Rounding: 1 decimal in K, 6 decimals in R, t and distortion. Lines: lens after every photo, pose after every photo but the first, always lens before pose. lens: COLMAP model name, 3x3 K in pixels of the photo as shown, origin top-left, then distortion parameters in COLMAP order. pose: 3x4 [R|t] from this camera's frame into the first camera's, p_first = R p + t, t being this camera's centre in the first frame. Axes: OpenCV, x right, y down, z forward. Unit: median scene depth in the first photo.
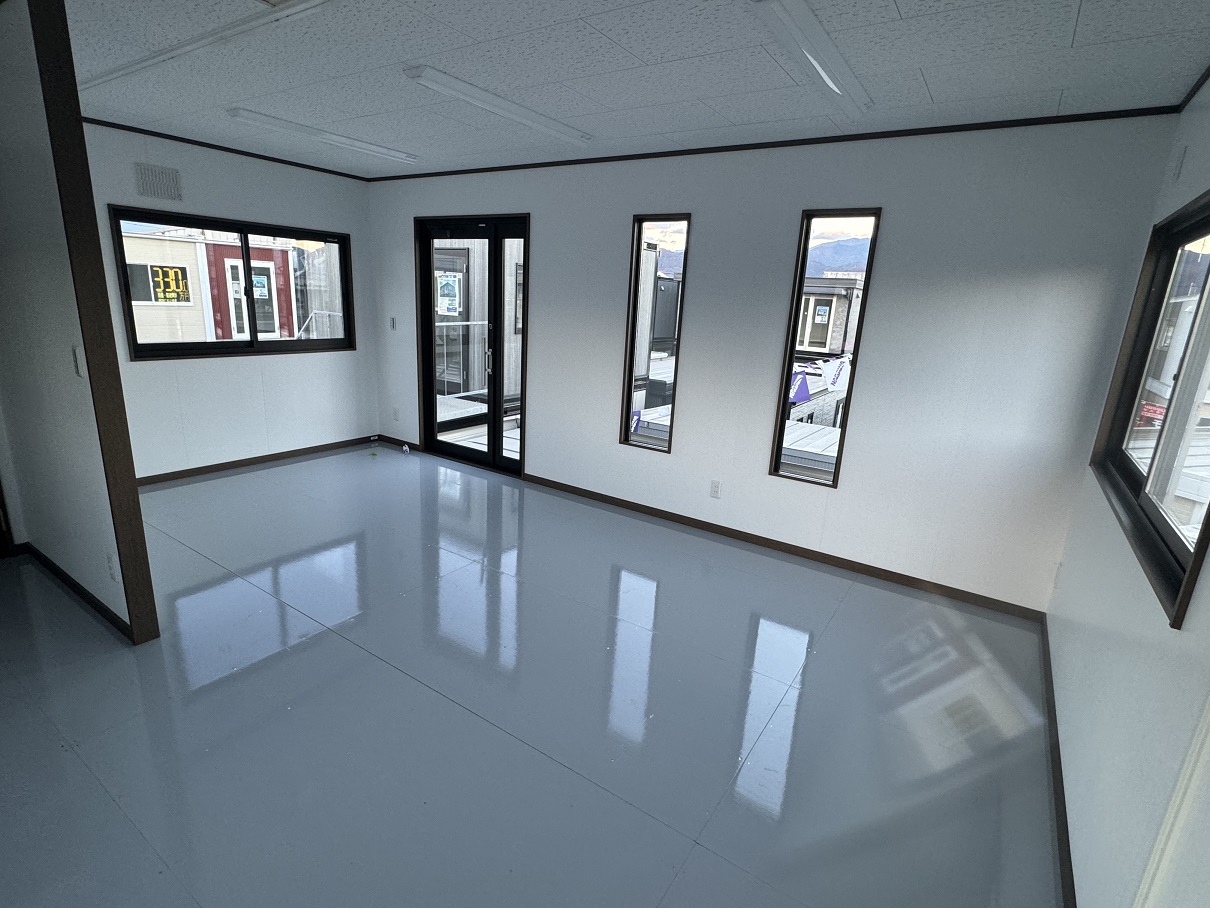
lens RADIAL K [[600.1, 0, 603.7], [0, 600.1, 458.6], [0, 0, 1]] dist [-0.001084, -0.000037]
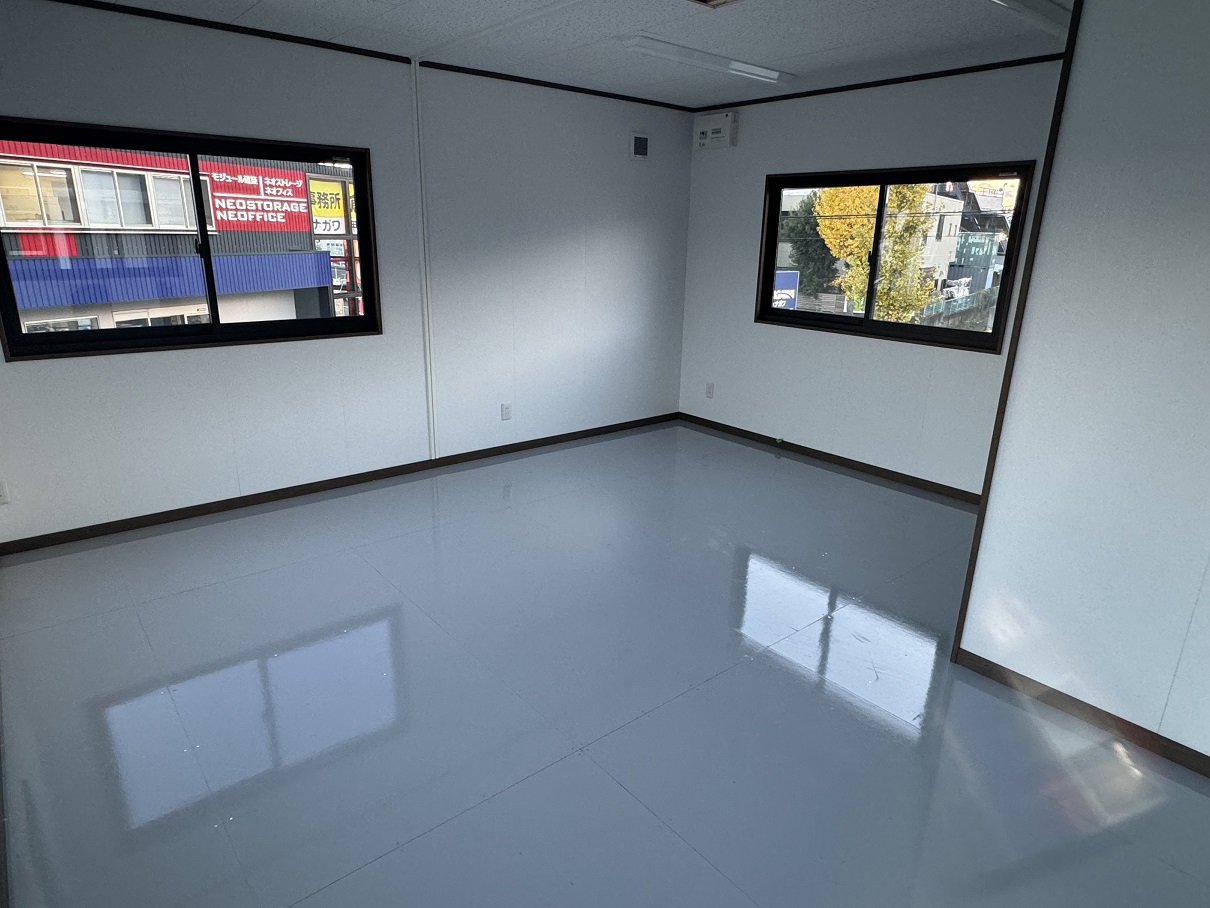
lens RADIAL K [[718.0, 0, 603.9], [0, 718.0, 457.6], [0, 0, 1]] dist [-0.002804, -0.000418]
pose [[0.956509, 0.072768, -0.282480, 0.030616], [-0.061788, 0.996954, 0.047599, -0.105592], [0.285084, -0.028075, 0.958091, 0.347751]]
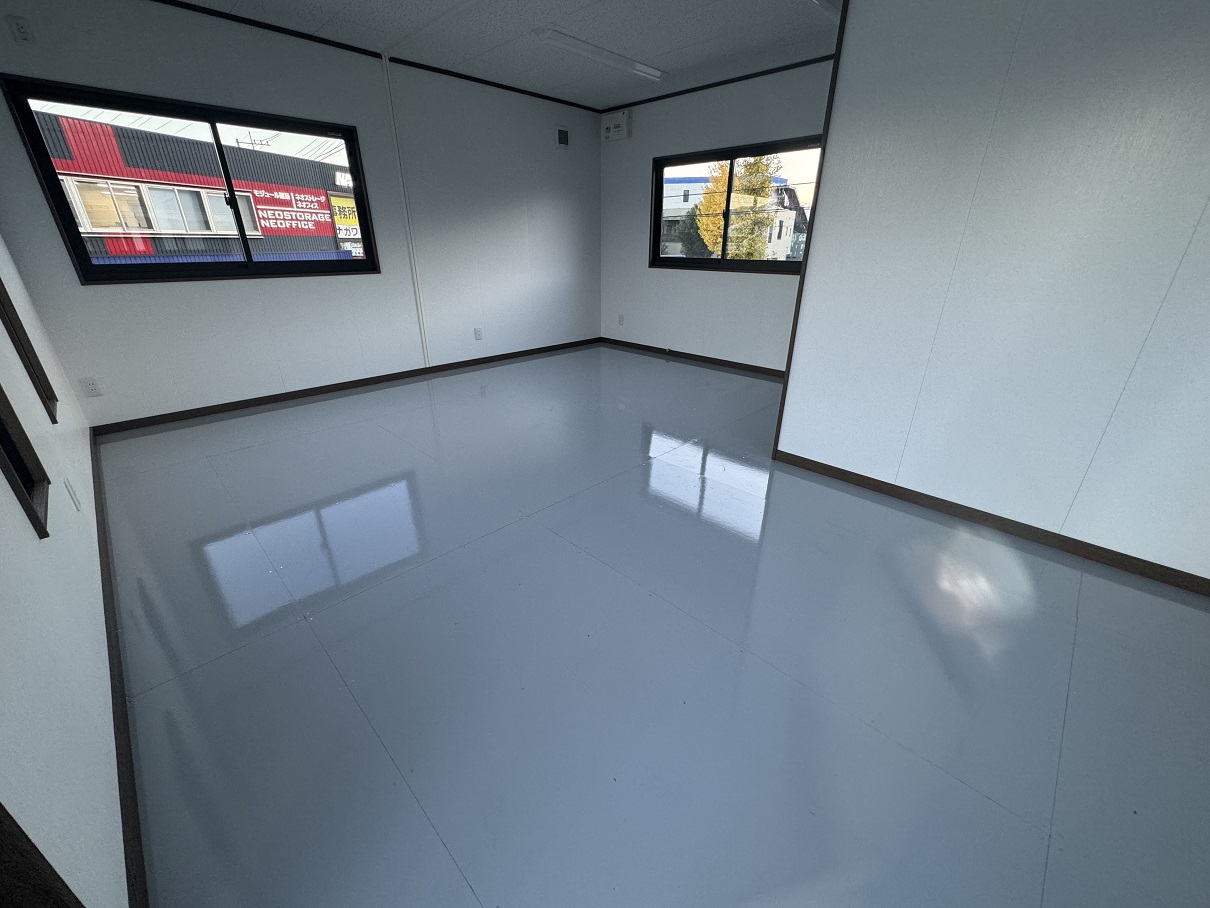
lens RADIAL K [[481.0, 0, 603.7], [0, 481.0, 453.5], [0, 0, 1]] dist [-0.001894, -0.001055]
pose [[0.979753, 0.052151, -0.193297, 0.053230], [-0.021390, 0.987218, 0.157932, -0.040456], [0.199063, -0.150599, 0.968346, 0.355714]]
